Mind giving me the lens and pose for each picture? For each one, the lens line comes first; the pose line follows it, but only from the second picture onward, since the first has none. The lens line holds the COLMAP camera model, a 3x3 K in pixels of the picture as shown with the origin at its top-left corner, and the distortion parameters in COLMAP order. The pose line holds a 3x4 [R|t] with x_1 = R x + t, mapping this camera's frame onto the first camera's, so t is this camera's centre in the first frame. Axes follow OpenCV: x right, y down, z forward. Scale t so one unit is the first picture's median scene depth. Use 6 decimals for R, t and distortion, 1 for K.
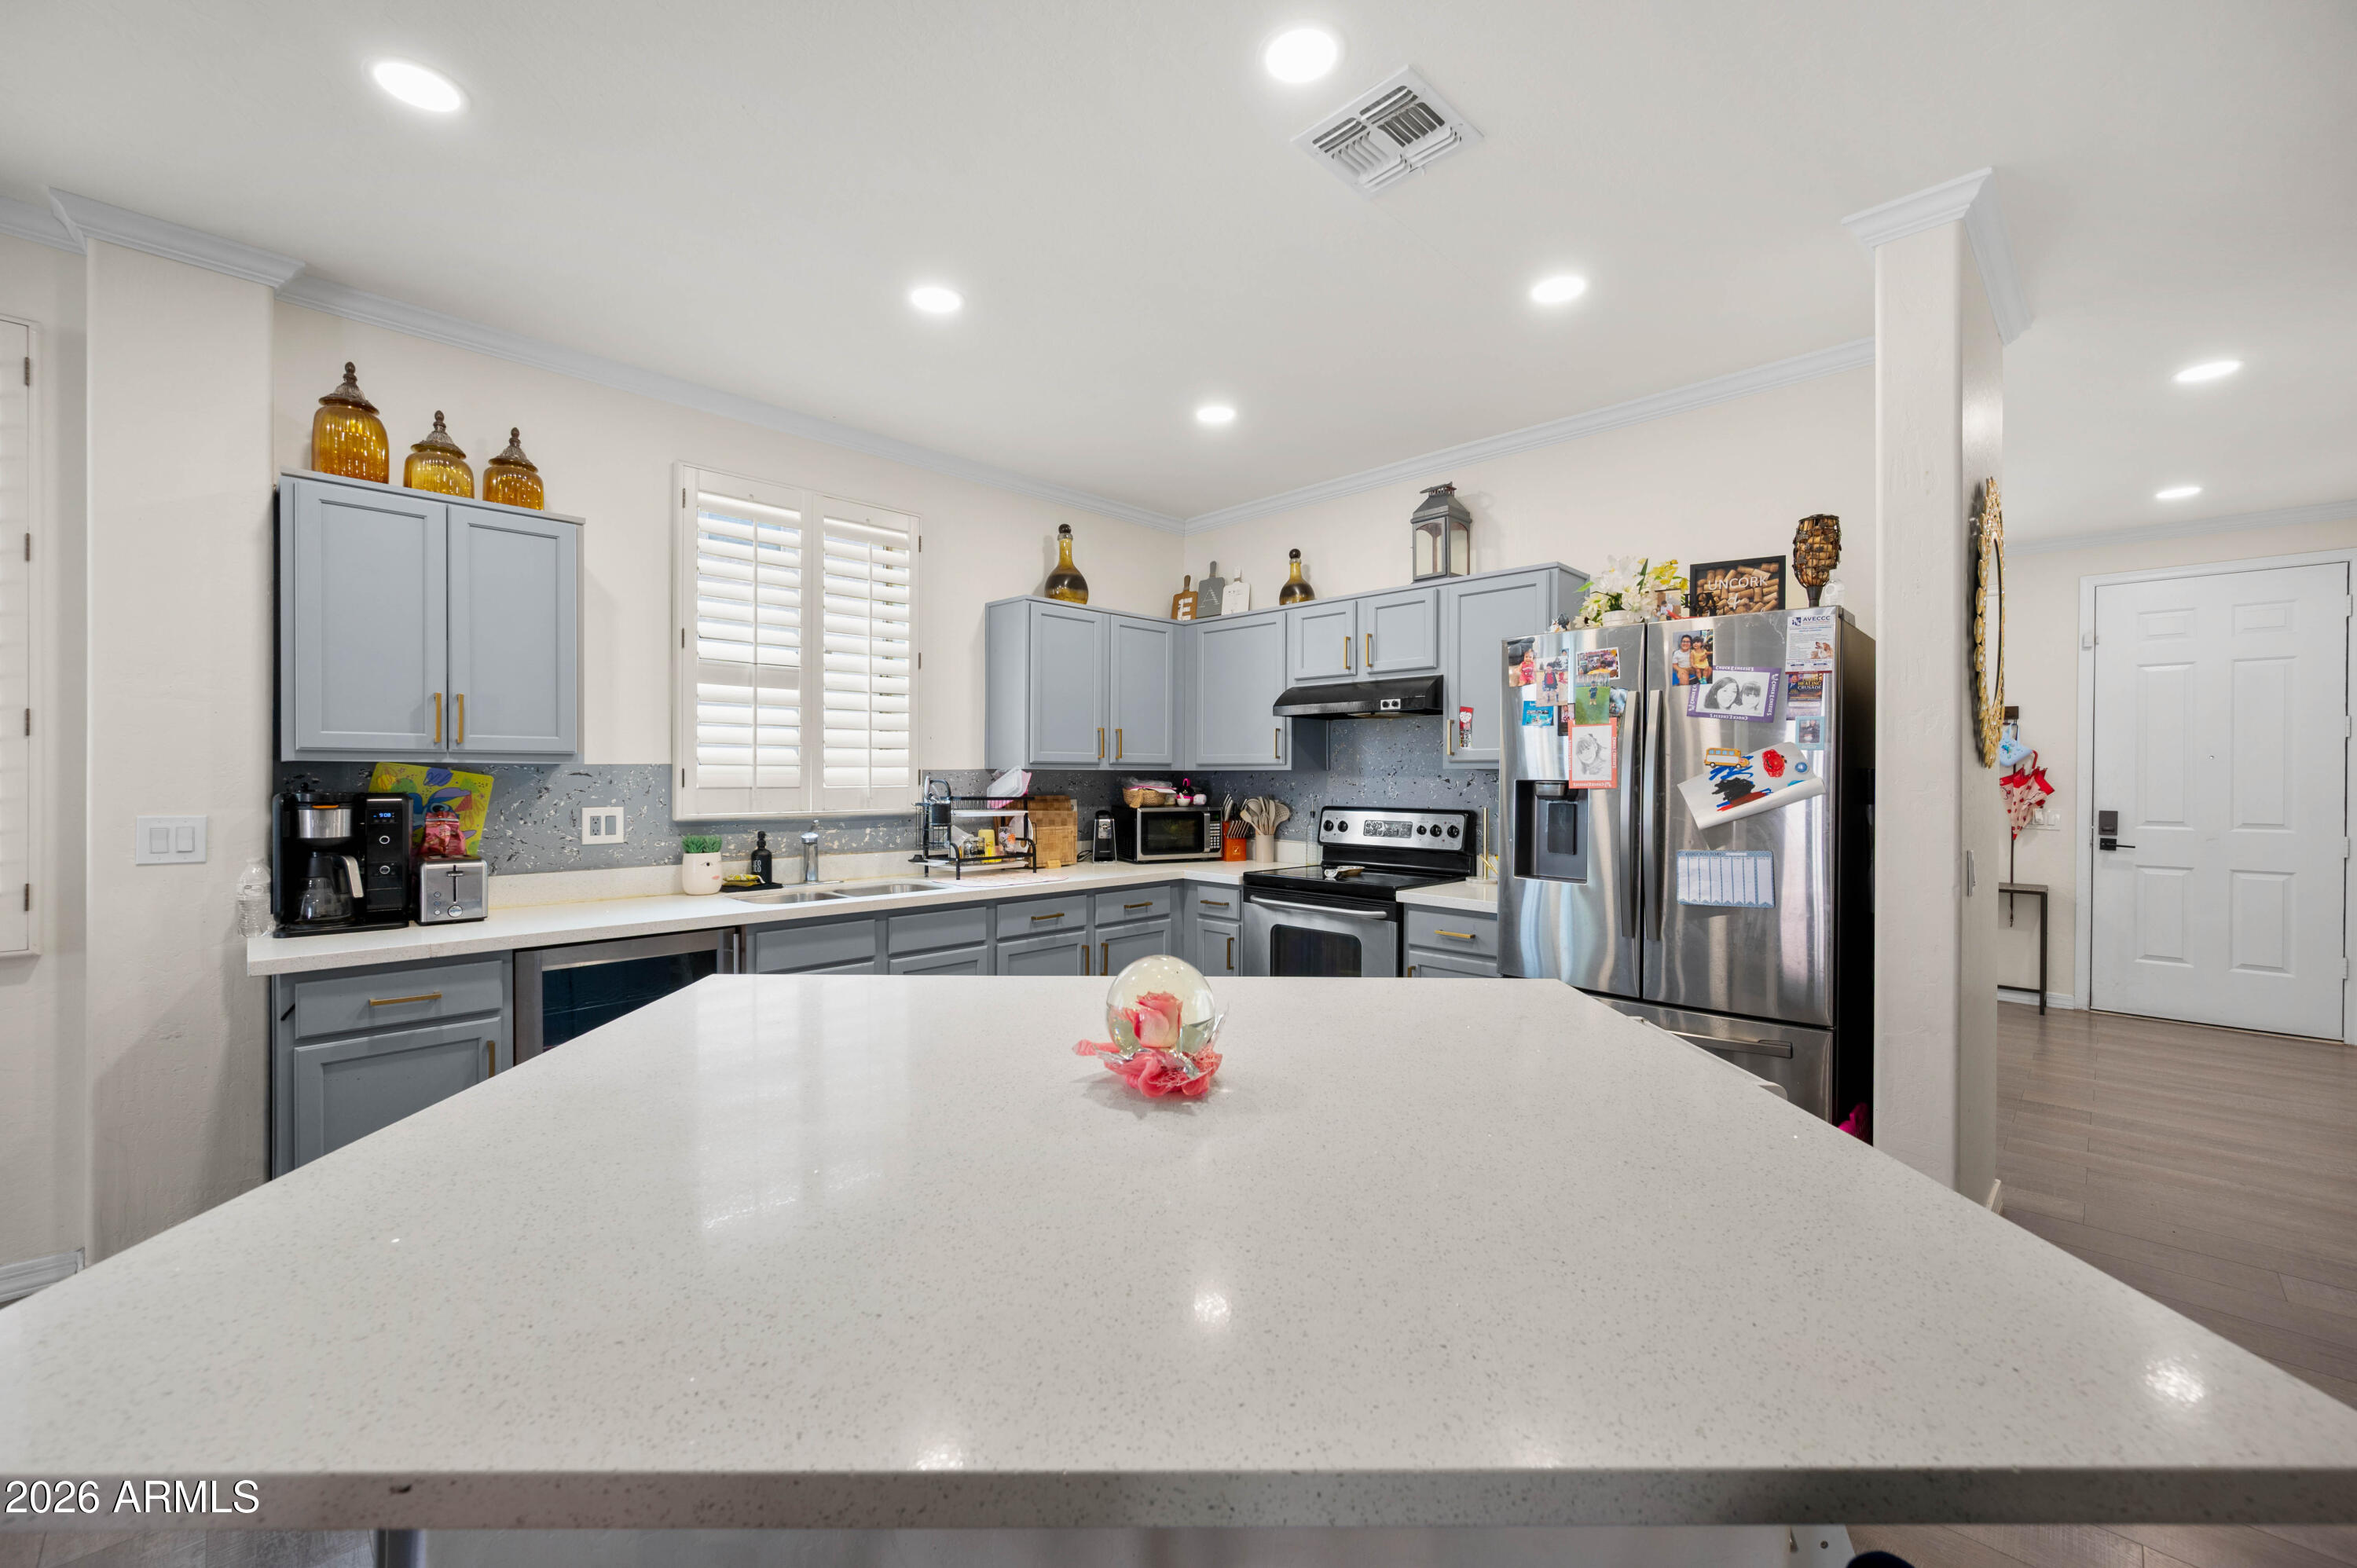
lens RADIAL K [[923.1, 0, 1178.5], [0, 923.1, 784.0], [0, 0, 1]] dist [-0.002211, -0.000131]
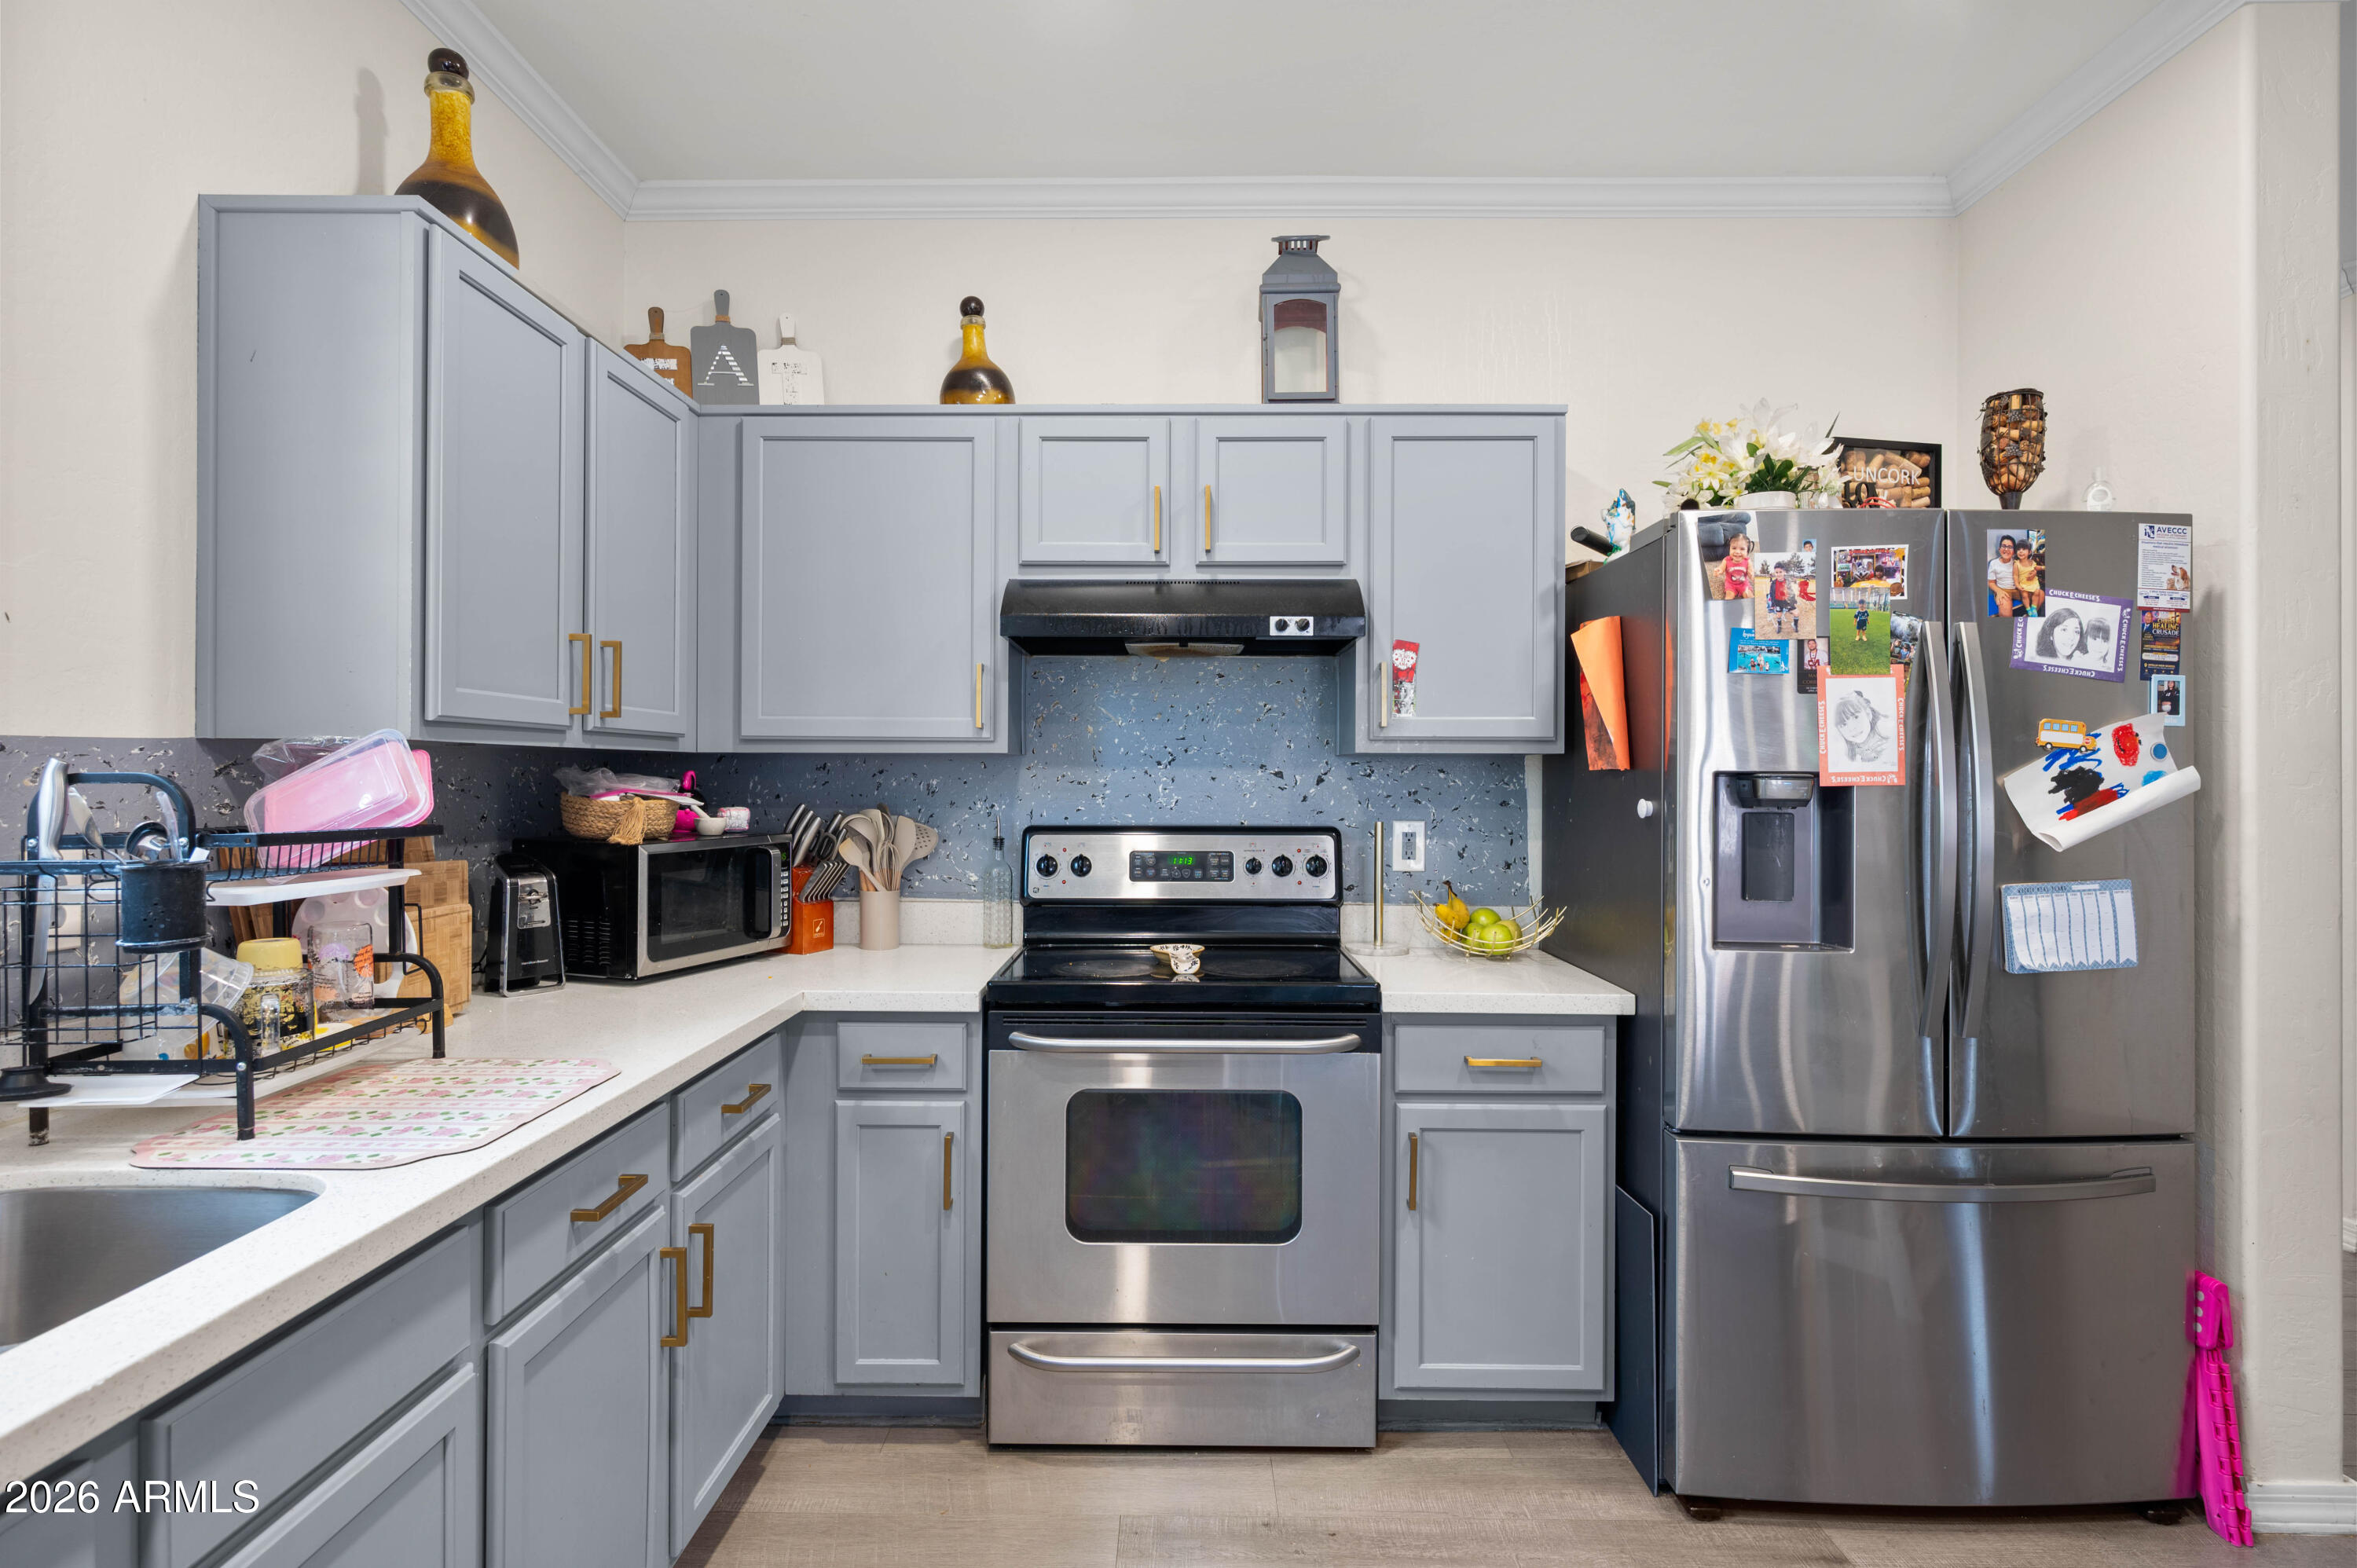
lens RADIAL K [[1229.0, 0, 1178.5], [0, 1229.0, 784.0], [0, 0, 1]] dist [-0.004671, -0.000293]
pose [[0.721171, -0.006965, 0.692722, -0.277449], [0.005755, 0.999975, 0.004062, -0.001348], [-0.692733, 0.001057, 0.721193, 0.526530]]
